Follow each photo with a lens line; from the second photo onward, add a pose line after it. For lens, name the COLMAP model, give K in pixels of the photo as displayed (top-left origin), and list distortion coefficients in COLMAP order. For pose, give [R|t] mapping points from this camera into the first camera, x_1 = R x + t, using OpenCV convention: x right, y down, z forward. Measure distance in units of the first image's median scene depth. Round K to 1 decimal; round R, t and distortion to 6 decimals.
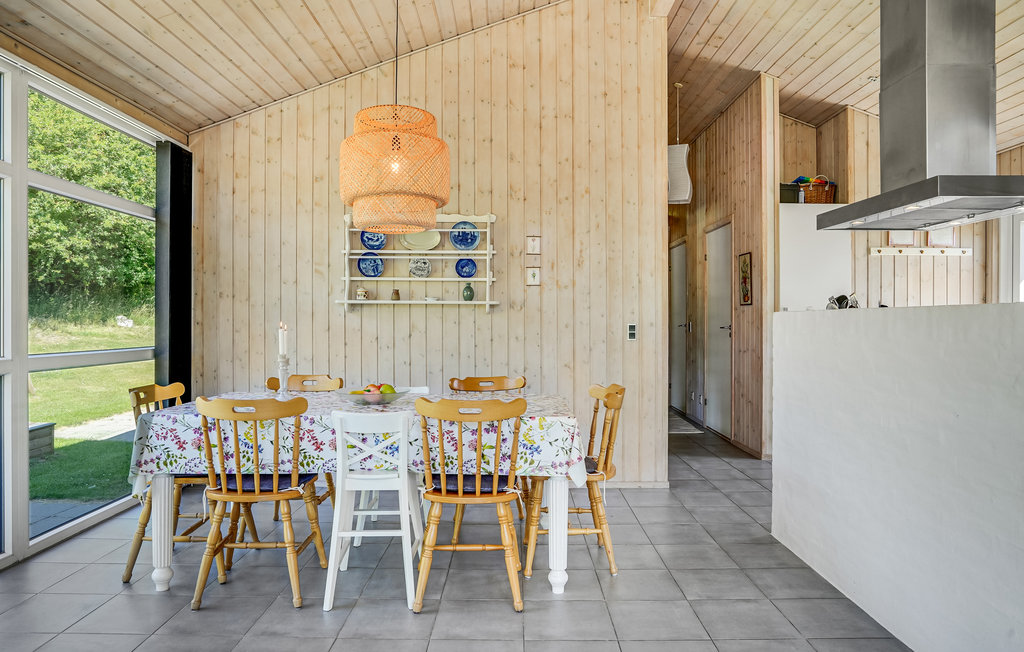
lens RADIAL K [[654.6, 0, 514.5], [0, 654.6, 322.3], [0, 0, 1]] dist [-0.007097, -0.001162]
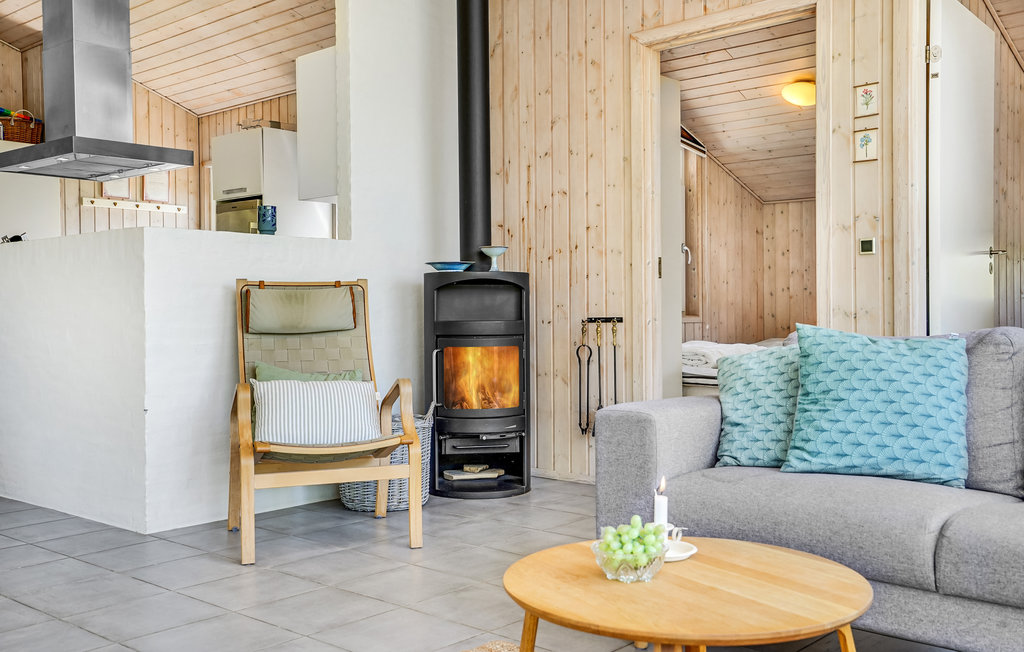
lens RADIAL K [[1013.6, 0, 513.5], [0, 1013.6, 324.3], [0, 0, 1]] dist [0.016070, 0.000000]
pose [[0.673156, -0.016249, 0.739322, -0.099059], [0.011149, 0.999868, 0.011824, 0.051540], [-0.739416, 0.000283, 0.673249, -0.392011]]
